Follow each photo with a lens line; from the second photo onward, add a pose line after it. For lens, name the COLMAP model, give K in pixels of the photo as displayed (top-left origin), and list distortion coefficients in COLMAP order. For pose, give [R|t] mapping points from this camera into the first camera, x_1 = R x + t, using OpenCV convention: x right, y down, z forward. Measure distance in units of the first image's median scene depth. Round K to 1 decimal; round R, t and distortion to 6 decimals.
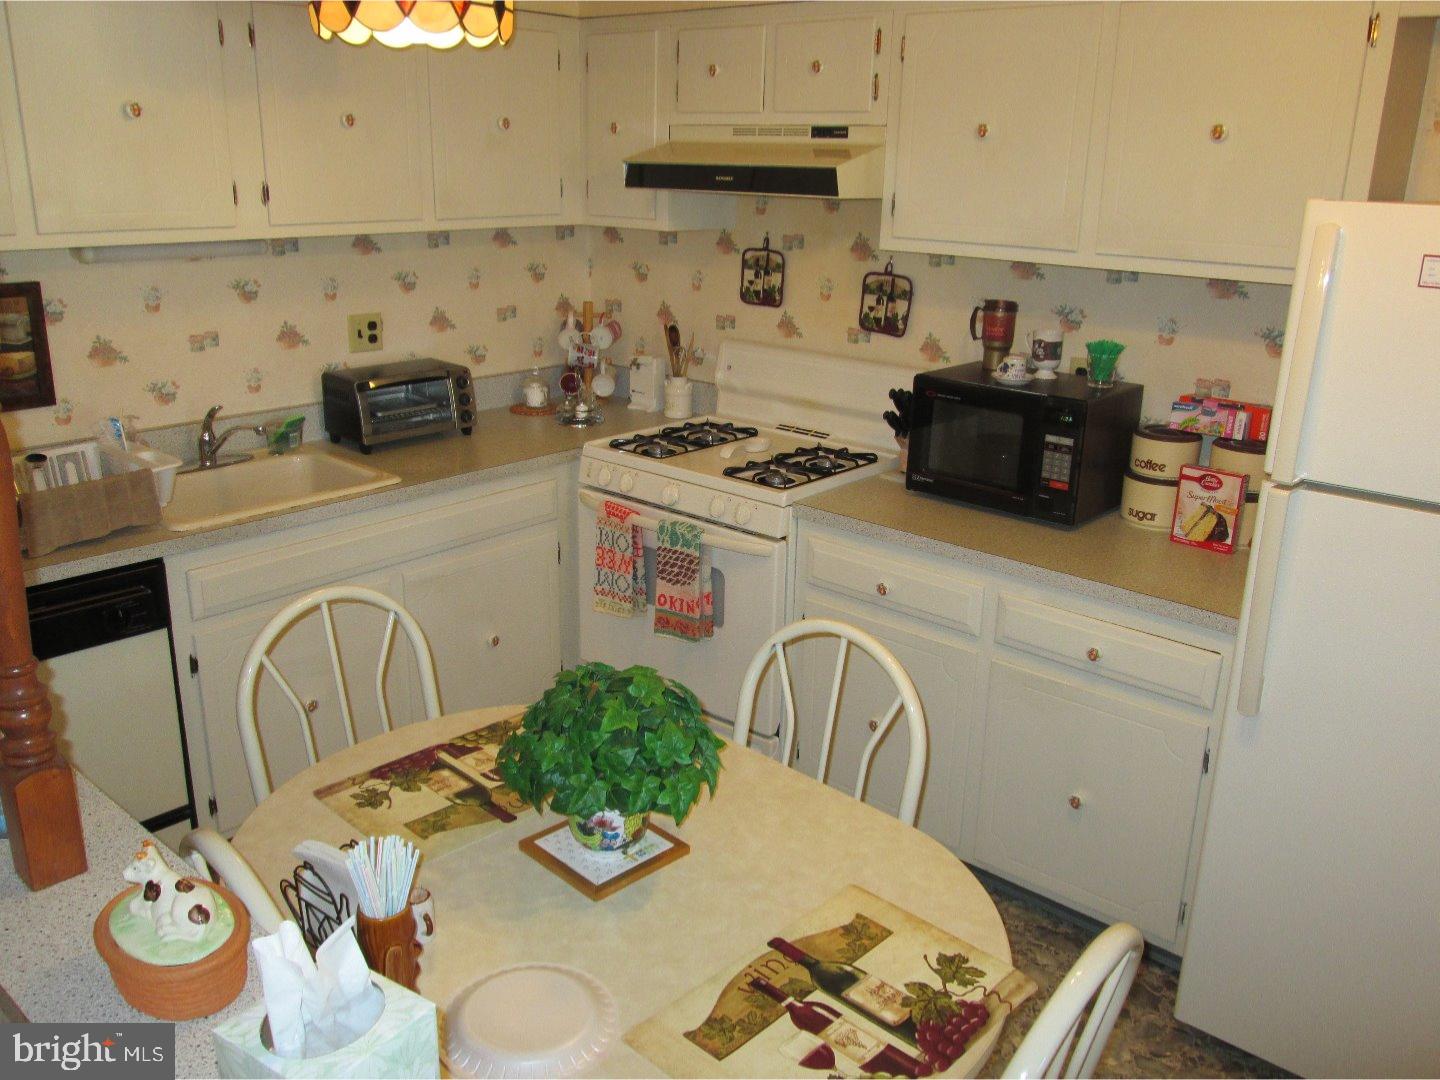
lens RADIAL K [[1210.1, 0, 716.8], [0, 1210.1, 530.5], [0, 0, 1]] dist [-0.000258, -0.014238]
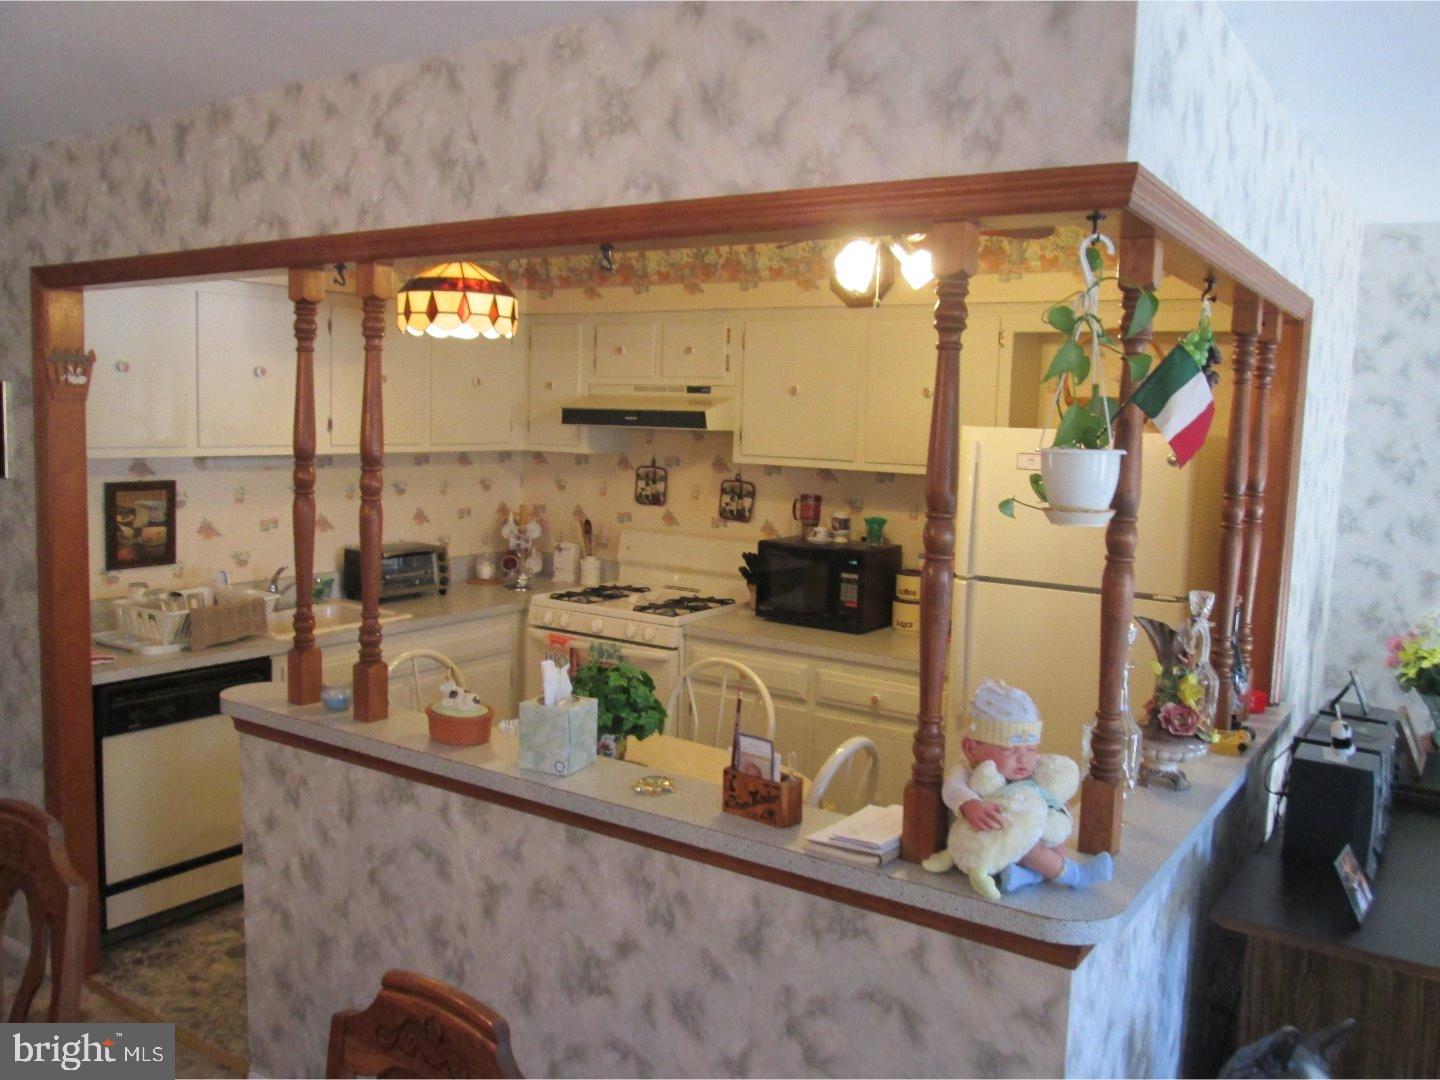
lens RADIAL K [[1210.1, 0, 720.8], [0, 1210.1, 541.9], [0, 0, 1]] dist [-0.000258, -0.014238]
pose [[0.990801, -0.006752, 0.135158, -0.086101], [0.032502, 0.981394, -0.189235, 0.151751], [-0.131366, 0.191887, 0.972585, -0.460350]]
